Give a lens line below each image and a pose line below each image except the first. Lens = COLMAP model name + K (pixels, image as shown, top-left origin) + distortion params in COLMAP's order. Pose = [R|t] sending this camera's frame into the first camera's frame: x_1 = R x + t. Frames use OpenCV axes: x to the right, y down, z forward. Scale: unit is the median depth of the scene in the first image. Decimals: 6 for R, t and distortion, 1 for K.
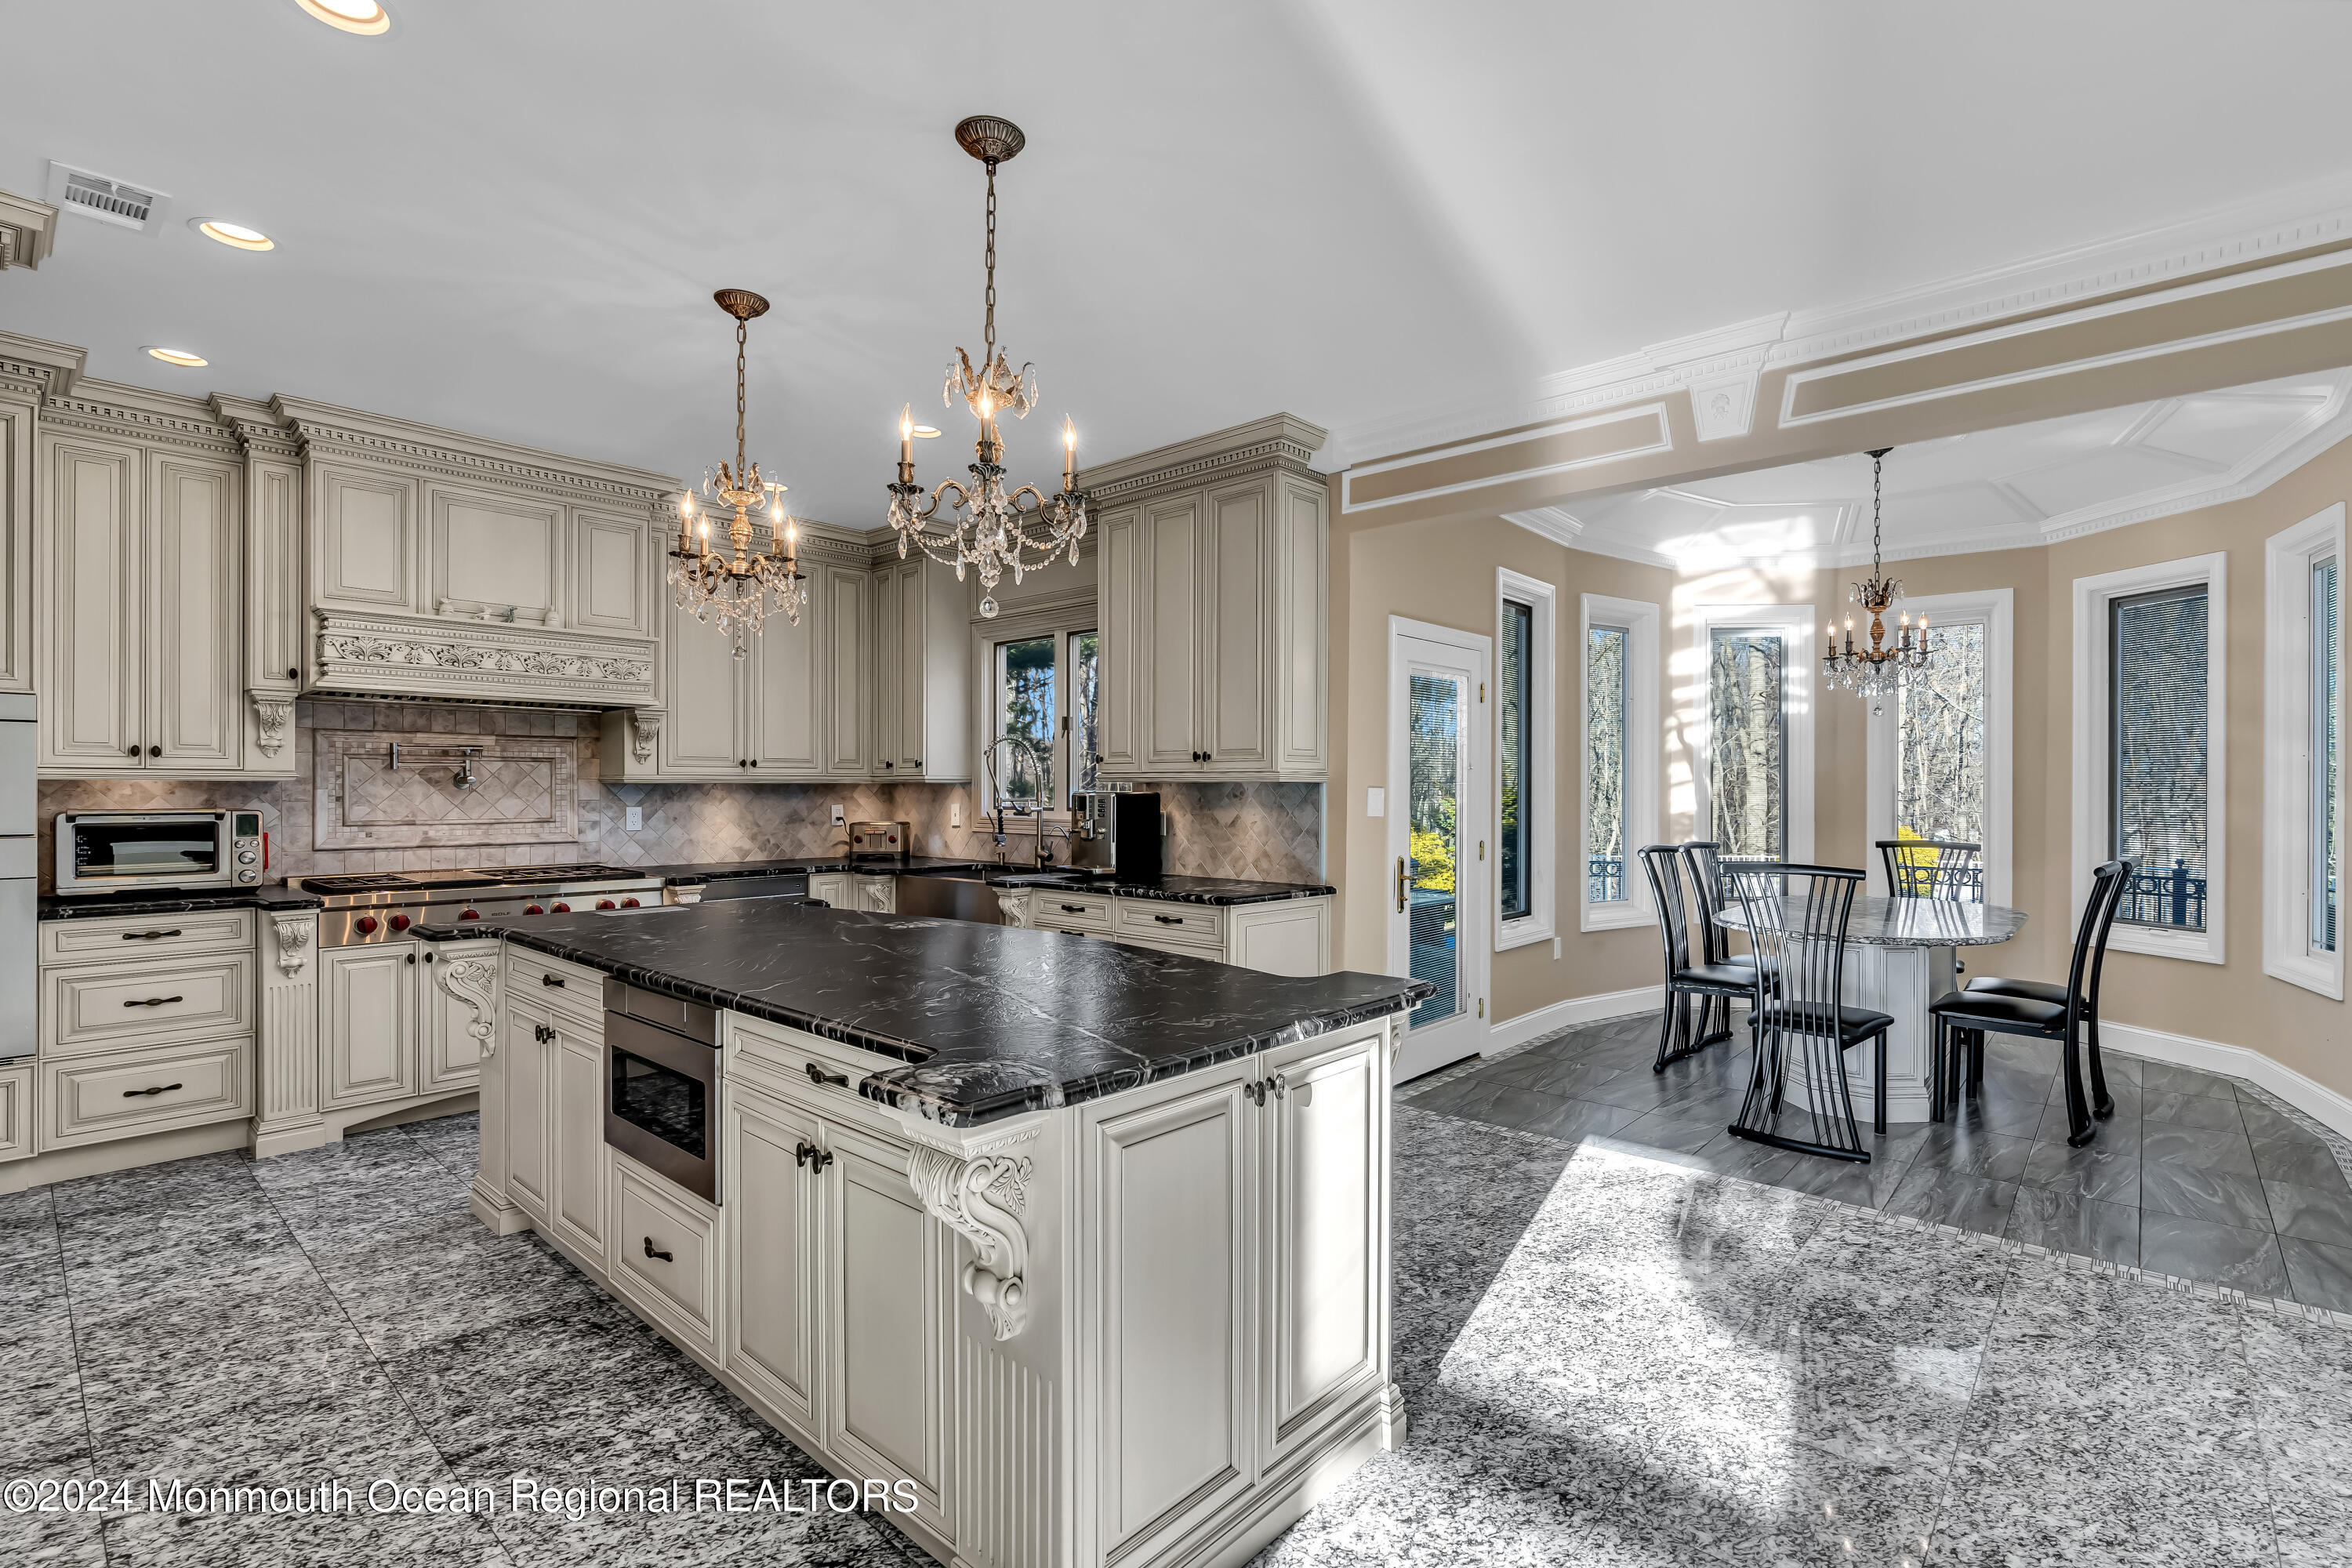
lens RADIAL K [[1060.9, 0, 1189.2], [0, 1060.9, 790.6], [0, 0, 1]] dist [-0.010774, 0.003876]
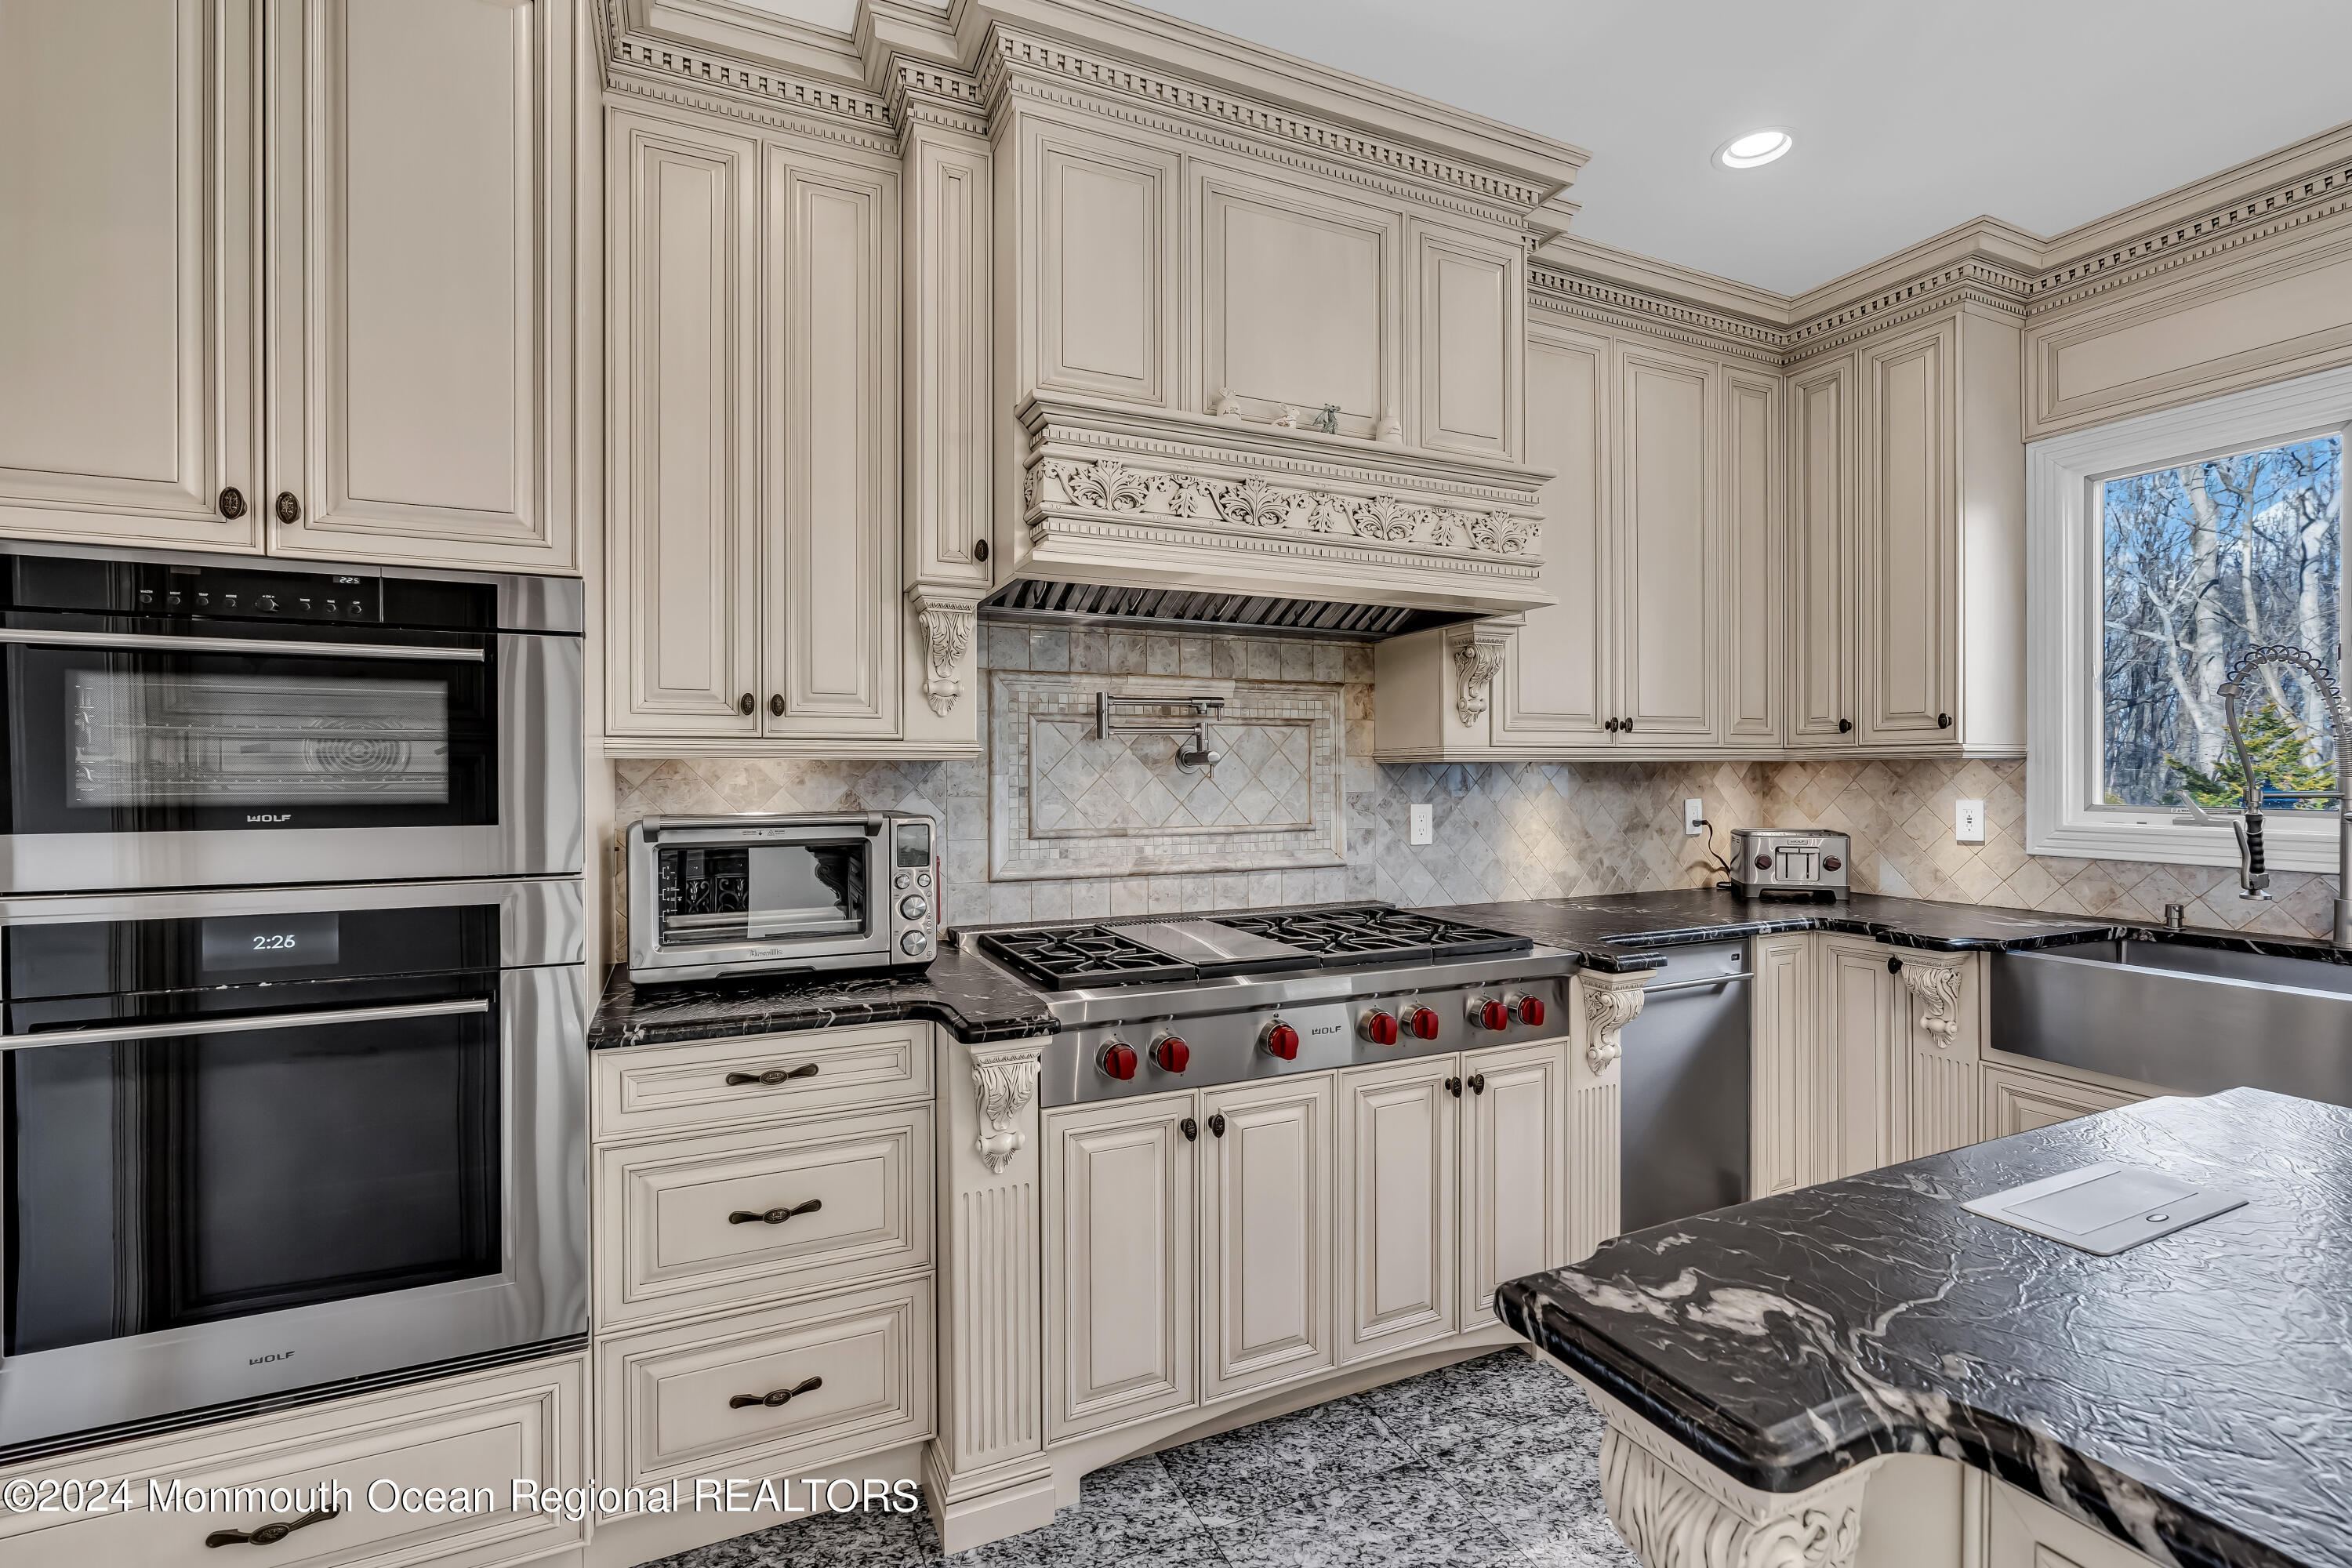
lens RADIAL K [[1060.9, 0, 1191.5], [0, 1060.9, 778.7], [0, 0, 1]] dist [-0.010774, 0.003876]
pose [[0.917285, -0.000895, -0.398231, -0.491025], [0.003146, 0.999983, 0.004999, -0.001768], [0.398219, -0.005838, 0.917272, 0.505099]]
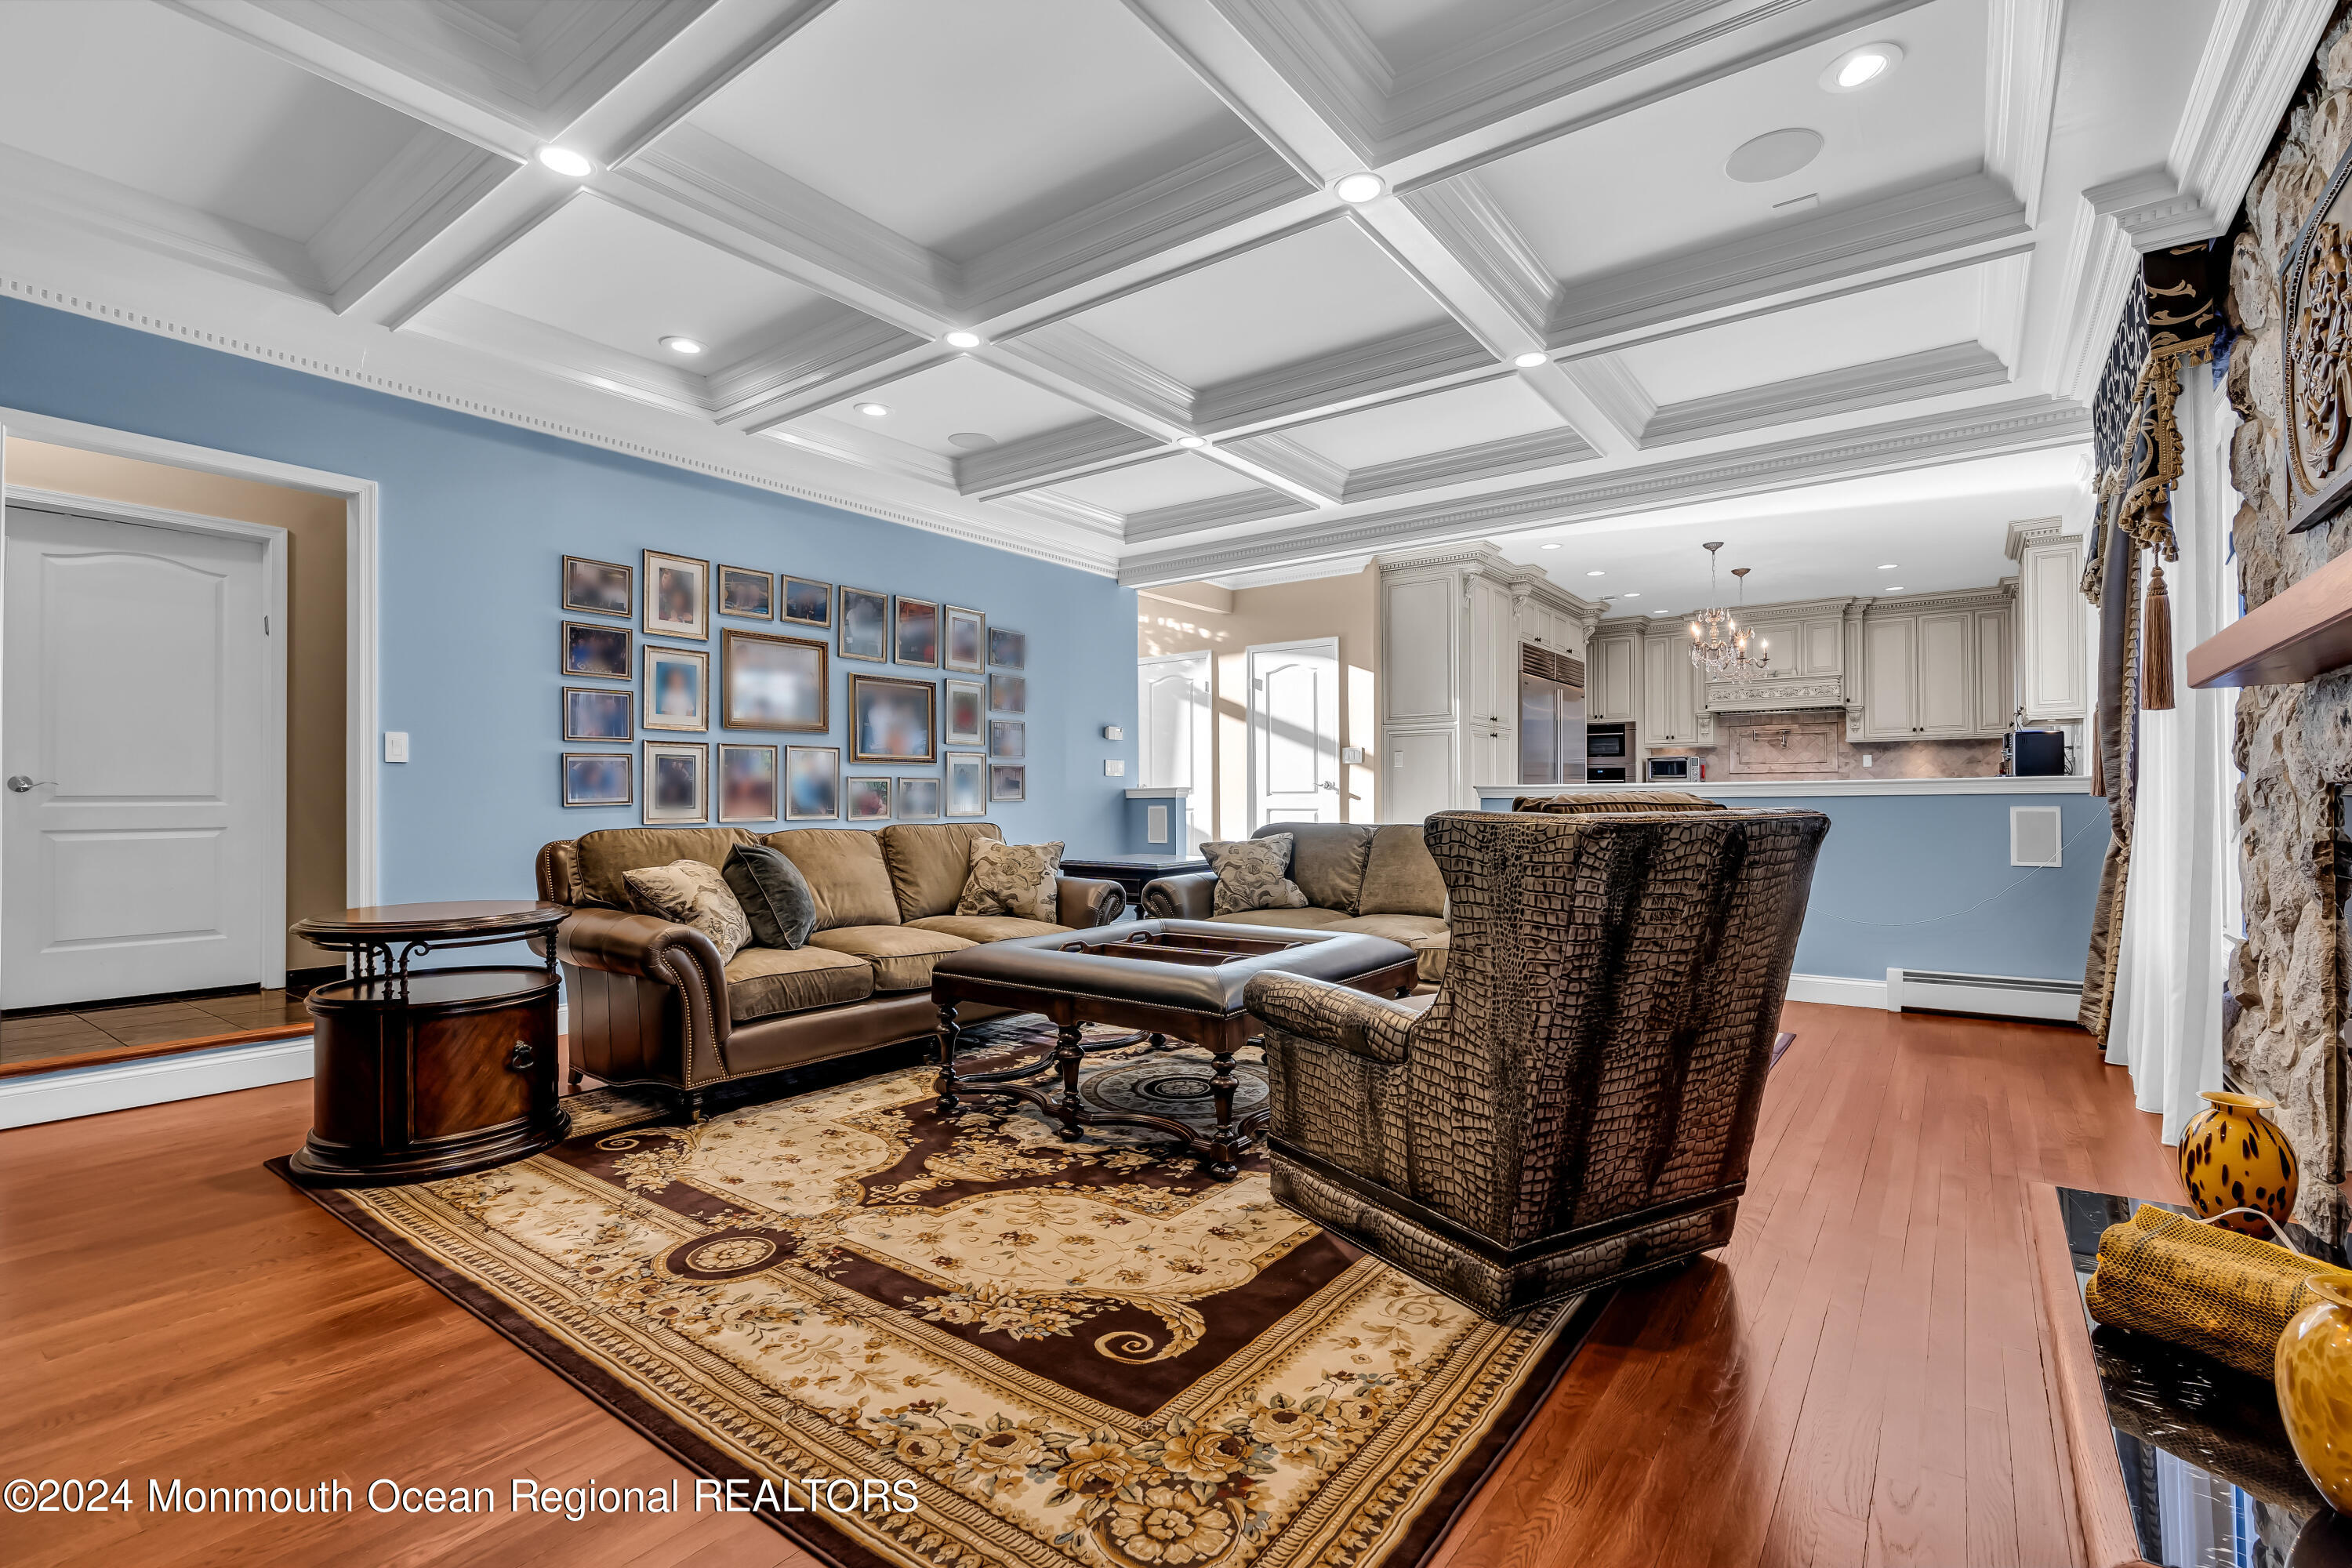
lens RADIAL K [[1060.9, 0, 1199.5], [0, 1060.9, 795.7], [0, 0, 1]] dist [-0.010774, 0.003876]
pose [[0.088804, -0.004303, -0.996040, 1.624564], [0.000916, 0.999991, -0.004239, 0.119696], [0.996049, -0.000536, 0.088807, -0.523965]]
